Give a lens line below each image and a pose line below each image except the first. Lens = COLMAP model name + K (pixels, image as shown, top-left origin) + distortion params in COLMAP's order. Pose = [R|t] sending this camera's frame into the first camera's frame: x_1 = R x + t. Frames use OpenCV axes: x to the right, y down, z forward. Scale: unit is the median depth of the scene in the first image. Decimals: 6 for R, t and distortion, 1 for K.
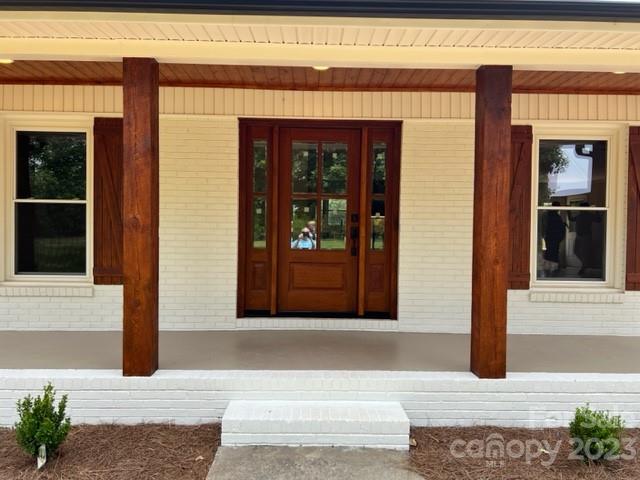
lens RADIAL K [[473.5, 0, 322.3], [0, 473.5, 240.6], [0, 0, 1]] dist [0.064160, -0.076854]
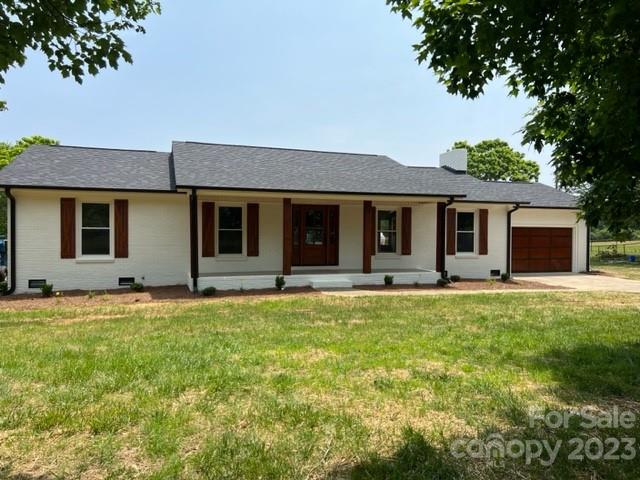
lens RADIAL K [[473.5, 0, 322.3], [0, 473.5, 240.6], [0, 0, 1]] dist [0.064160, -0.076854]
pose [[0.953290, -0.010812, 0.301861, -0.948519], [-0.003838, 0.998845, 0.047898, -0.165748], [-0.302031, -0.046819, 0.952148, -2.103115]]
